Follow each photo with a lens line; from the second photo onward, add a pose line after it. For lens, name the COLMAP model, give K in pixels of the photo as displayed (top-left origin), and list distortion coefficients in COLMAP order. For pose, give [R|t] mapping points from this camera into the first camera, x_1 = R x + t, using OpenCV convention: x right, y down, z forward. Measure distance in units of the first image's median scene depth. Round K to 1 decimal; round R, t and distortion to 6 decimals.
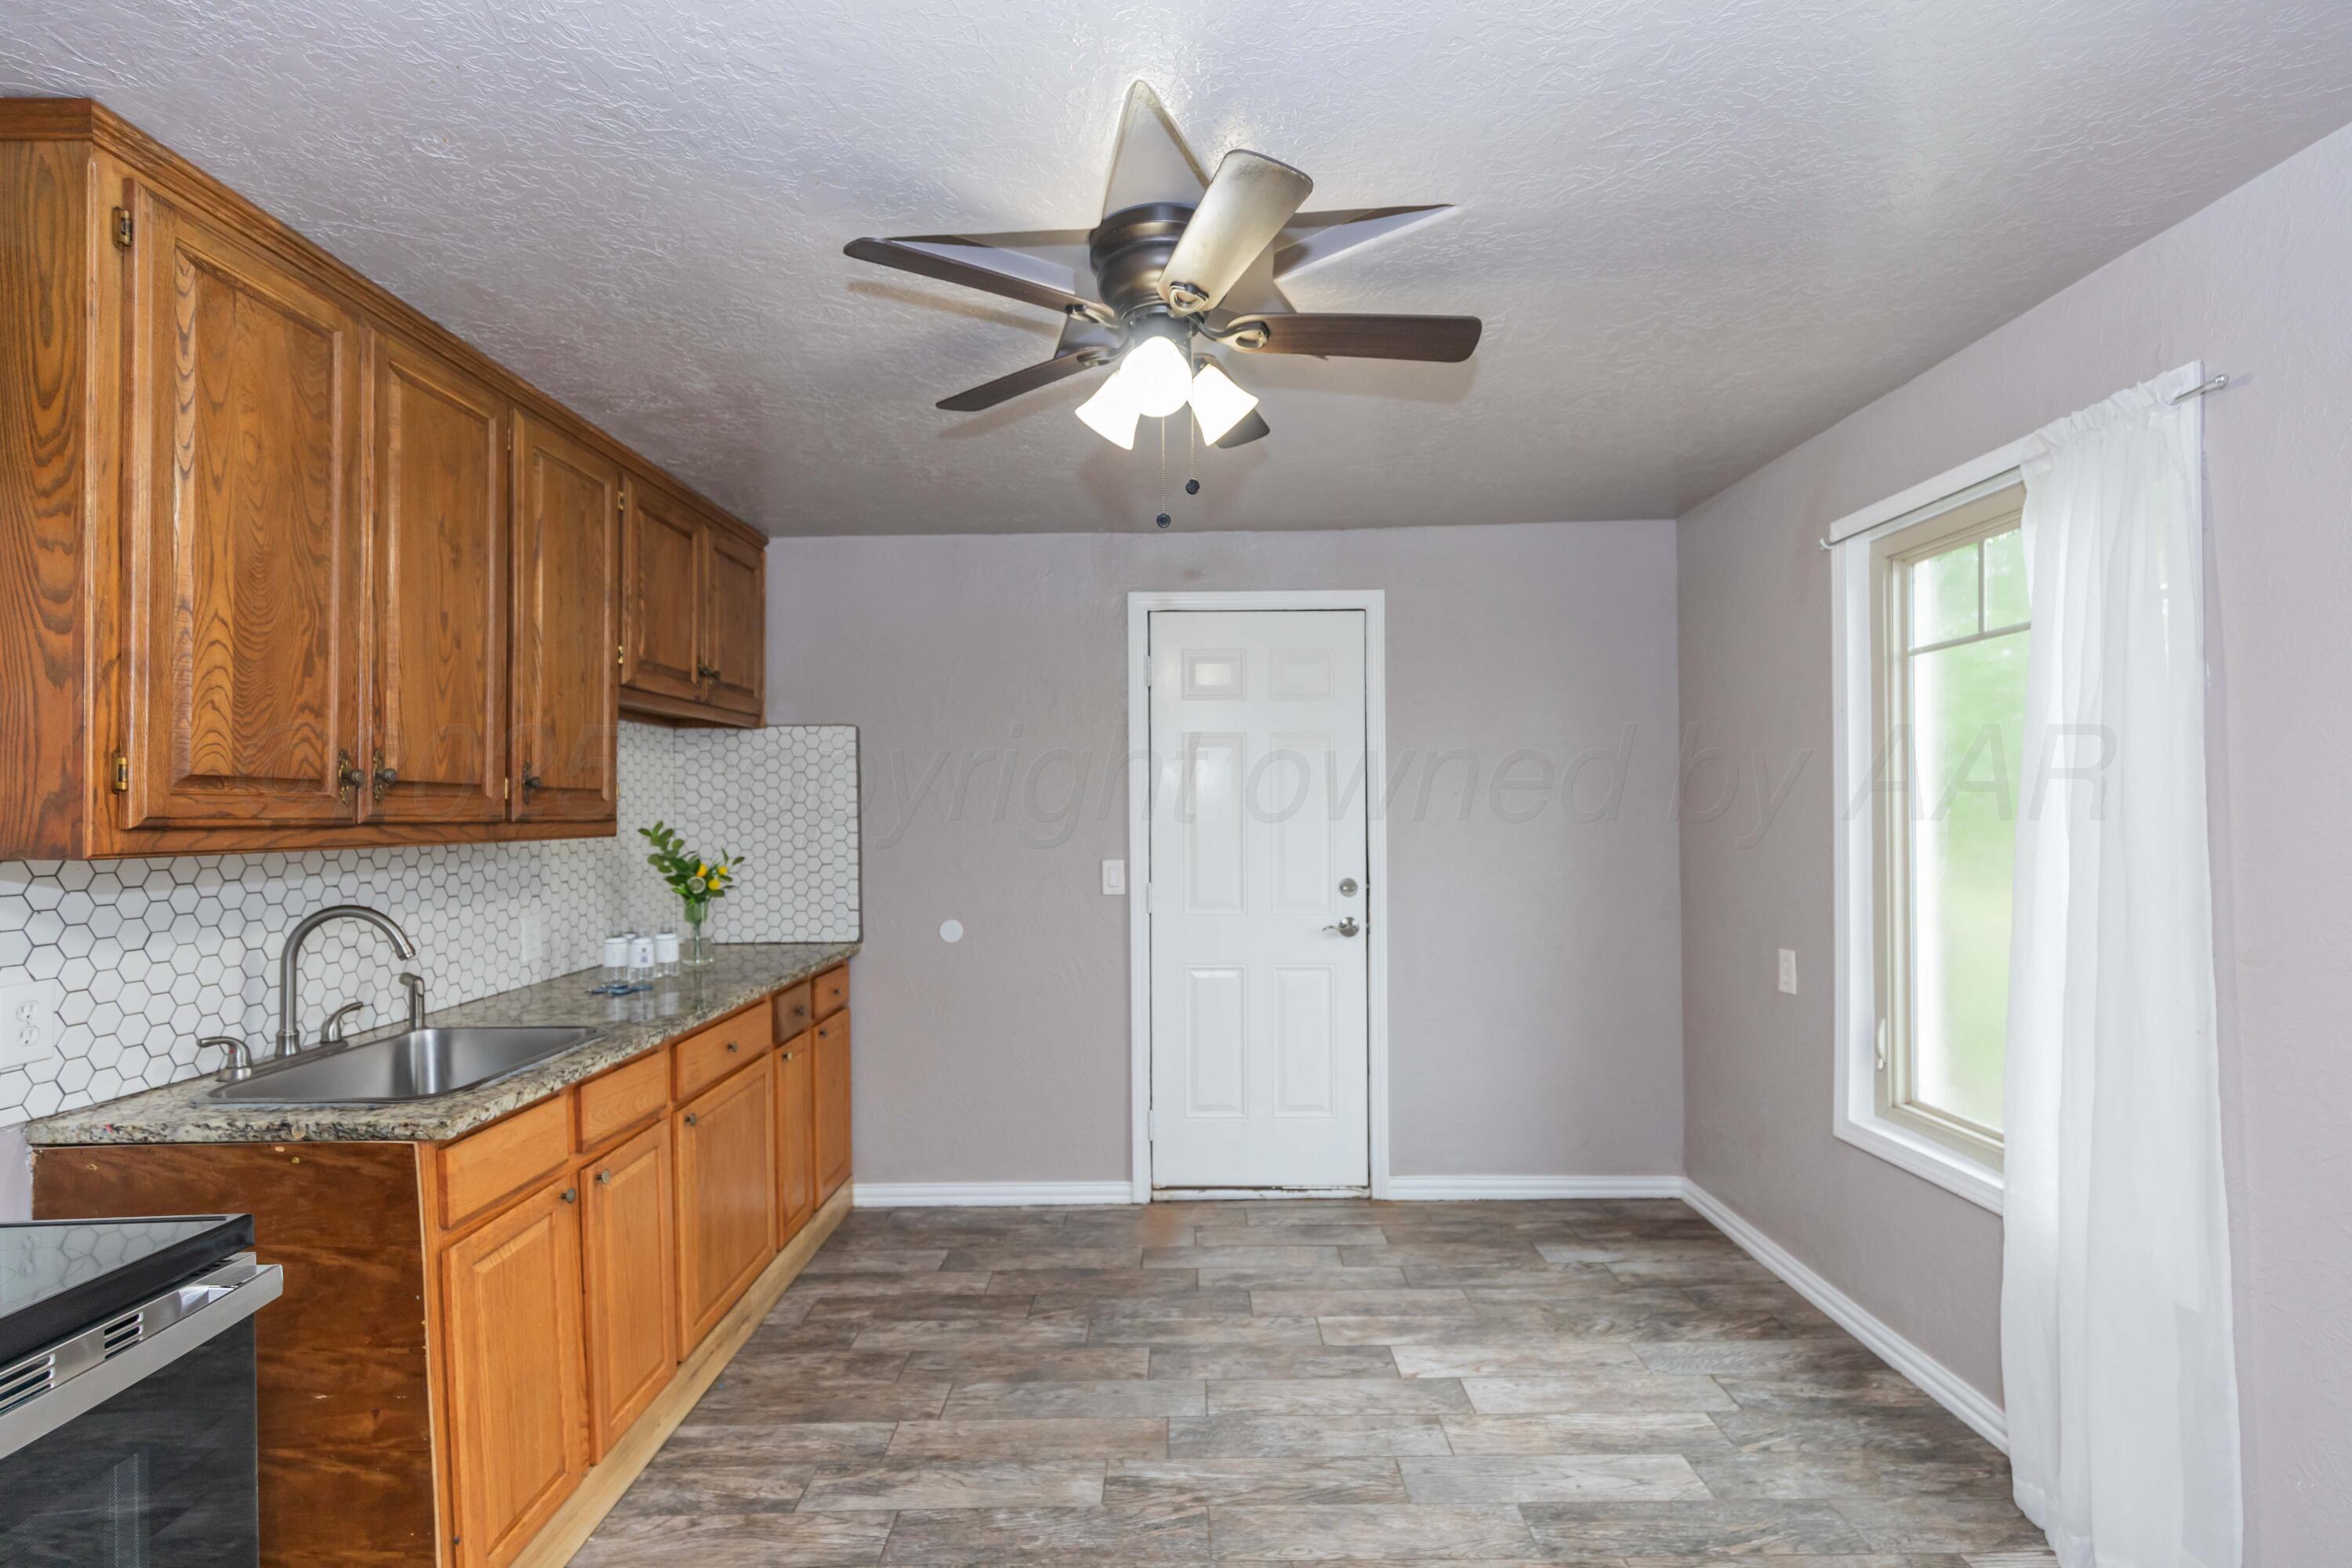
lens RADIAL K [[1072.7, 0, 1194.2], [0, 1072.7, 801.7], [0, 0, 1]] dist [0.003000, 0.000393]
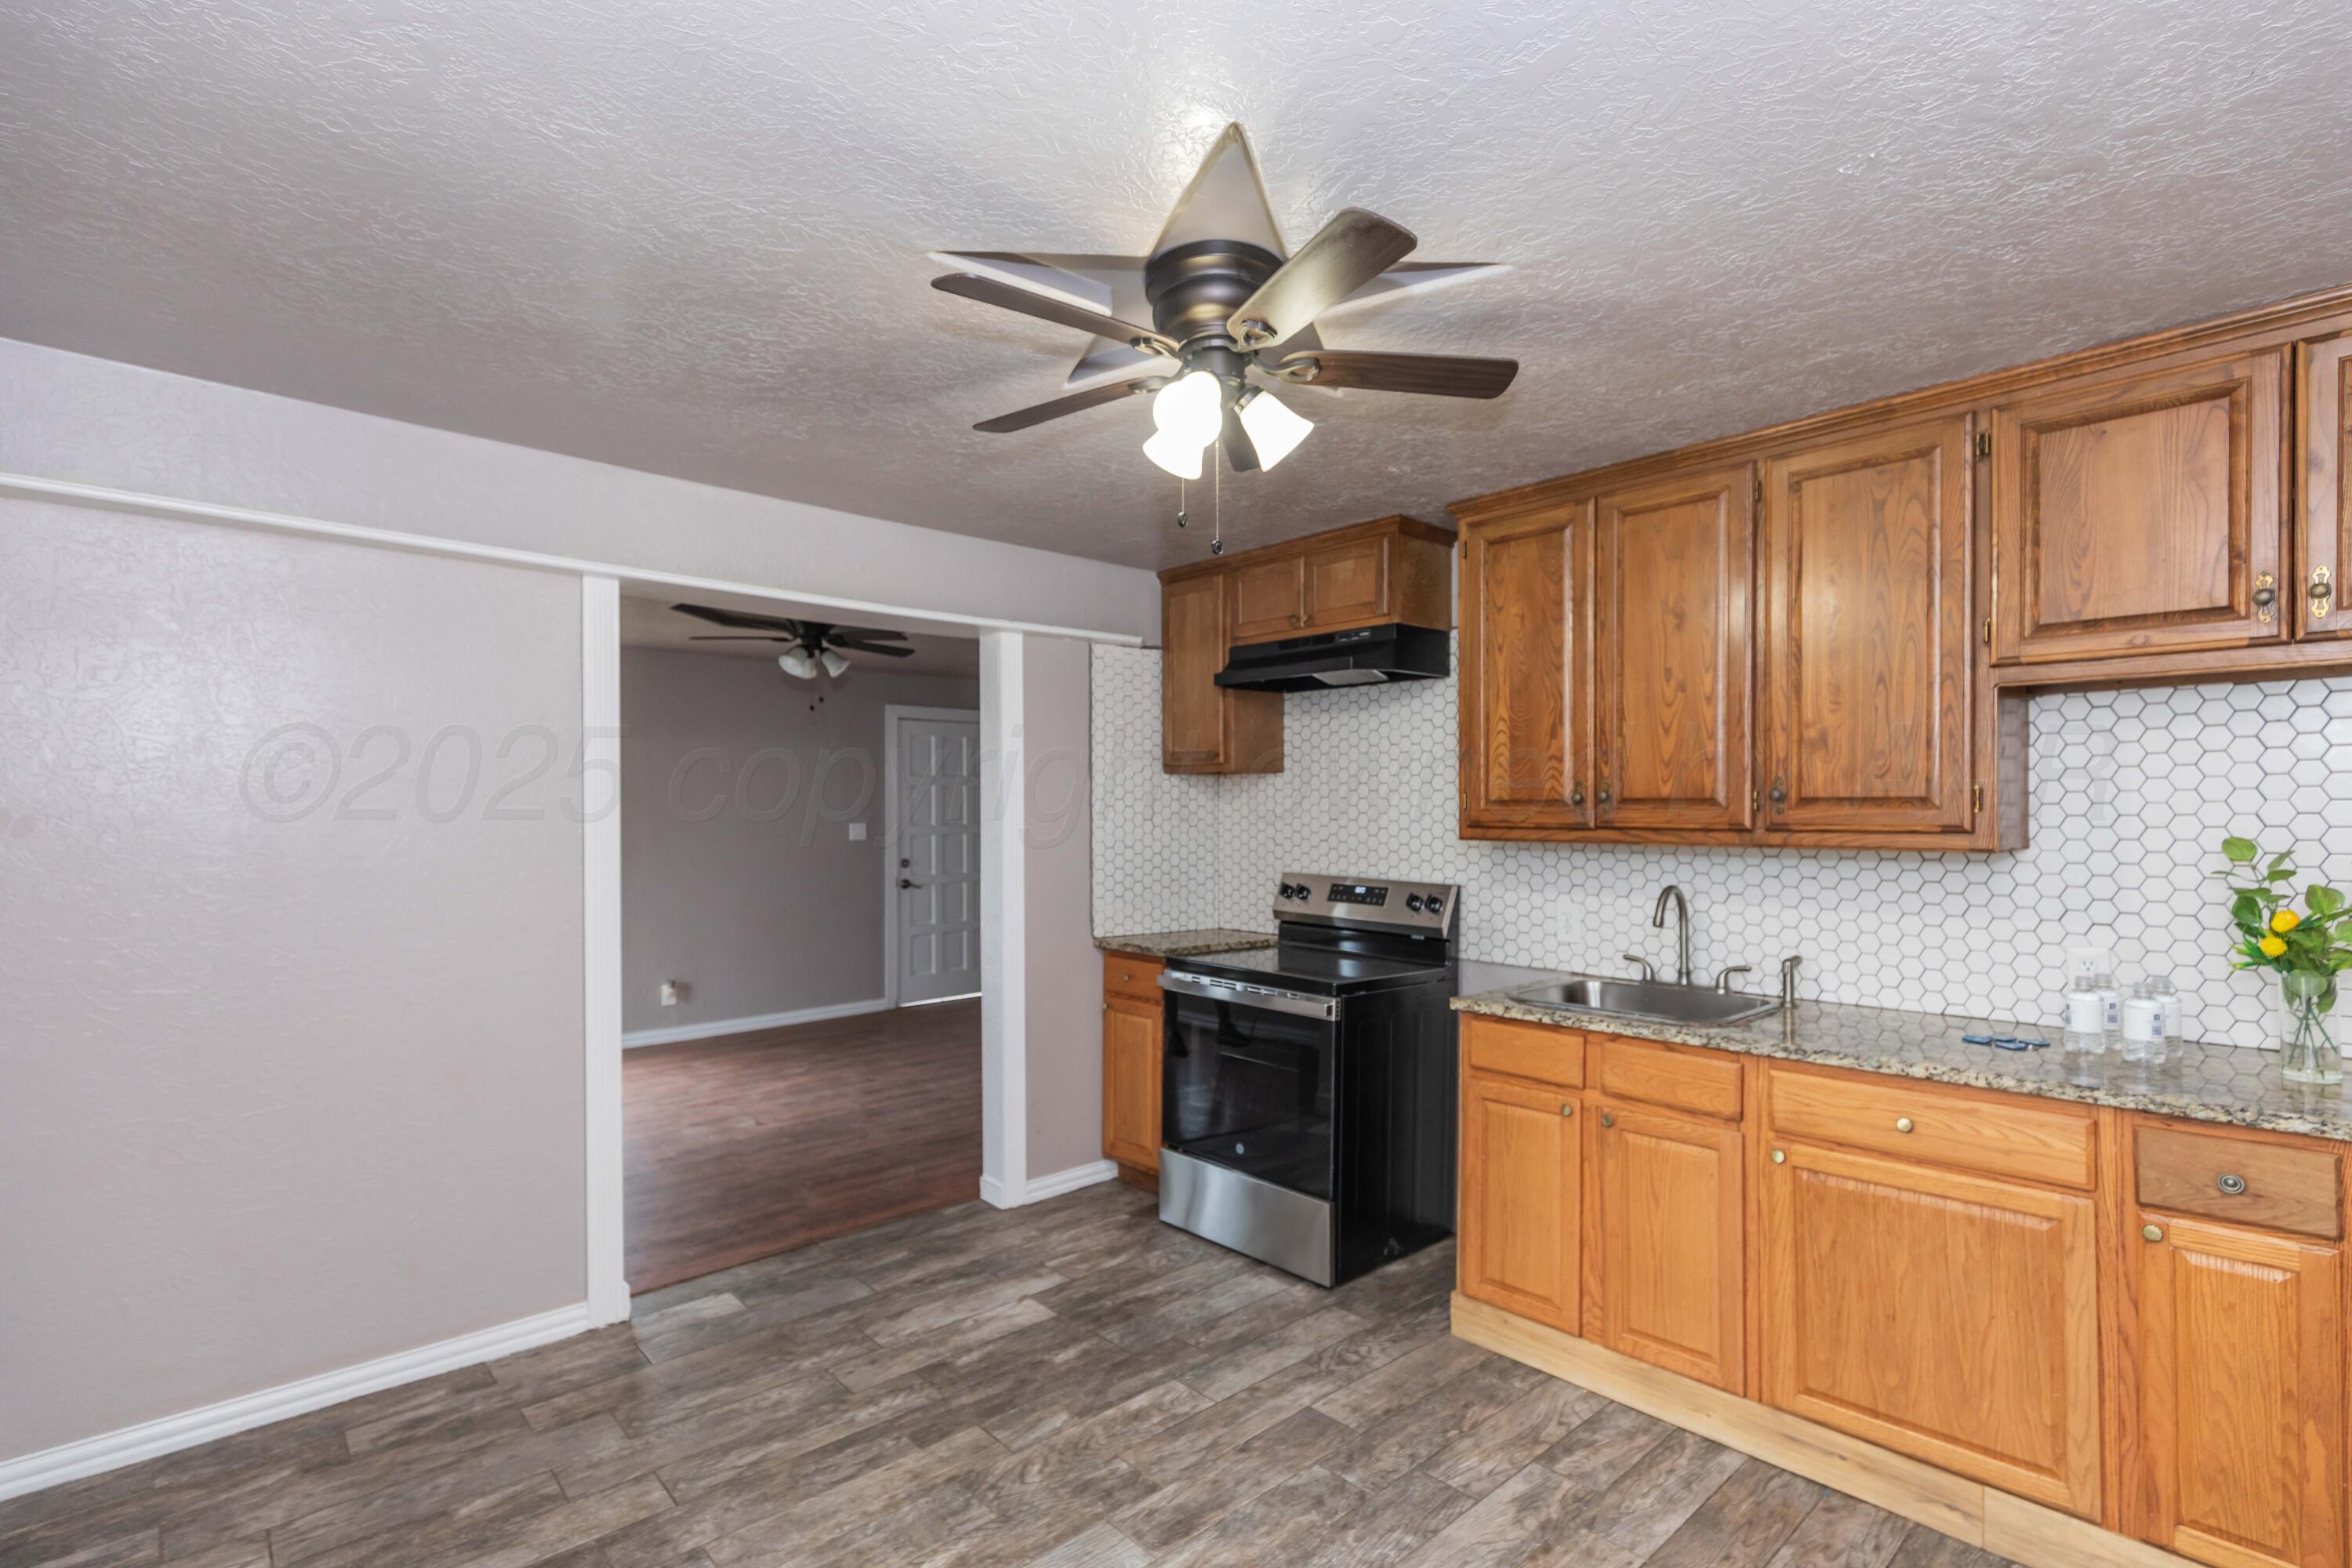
lens RADIAL K [[1100.1, 0, 1177.2], [0, 1100.1, 799.6], [0, 0, 1]] dist [-0.000471, -0.000004]
pose [[-0.752337, 0.001293, -0.658777, 0.468273], [0.011645, 0.999868, -0.011336, -0.005435], [0.658675, -0.016200, -0.752253, 1.179815]]
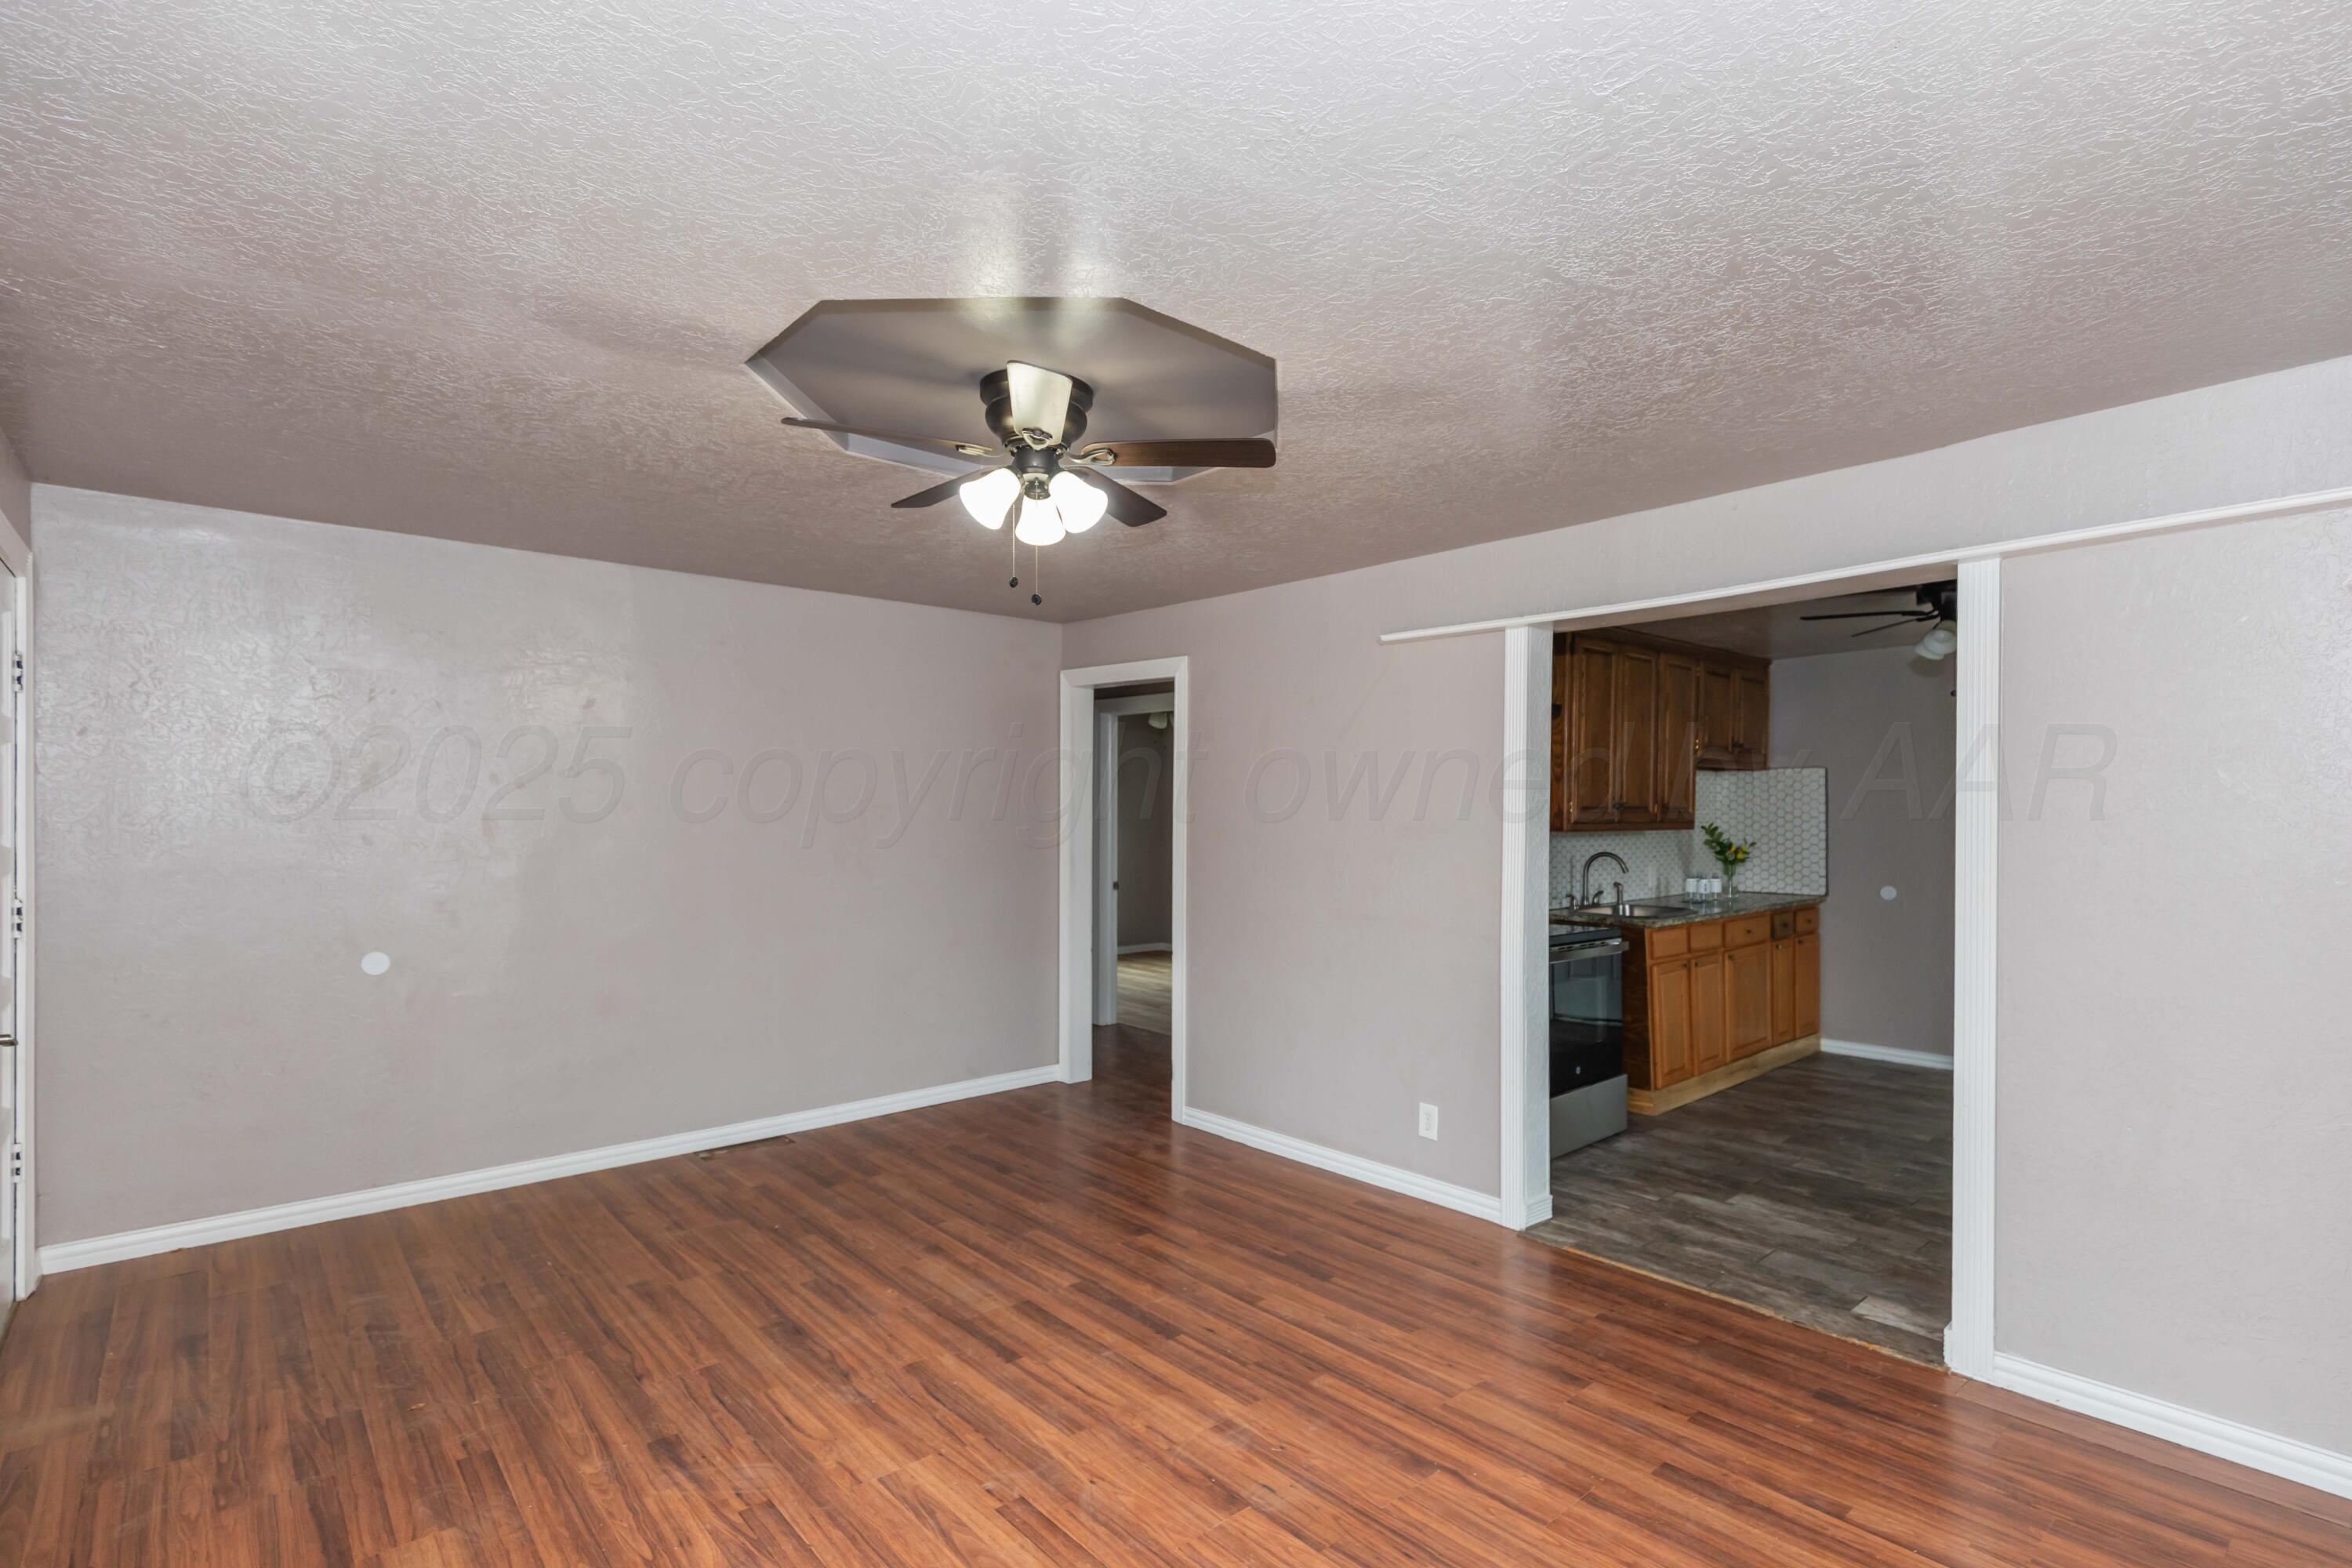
lens RADIAL K [[1128.2, 0, 1181.1], [0, 1128.2, 823.6], [0, 0, 1]] dist [0.007492, -0.000038]
pose [[0.650972, 0.015716, -0.758939, 0.482846], [0.000632, 0.999774, 0.021246, -0.026898], [0.759101, -0.014310, 0.650815, -1.188542]]
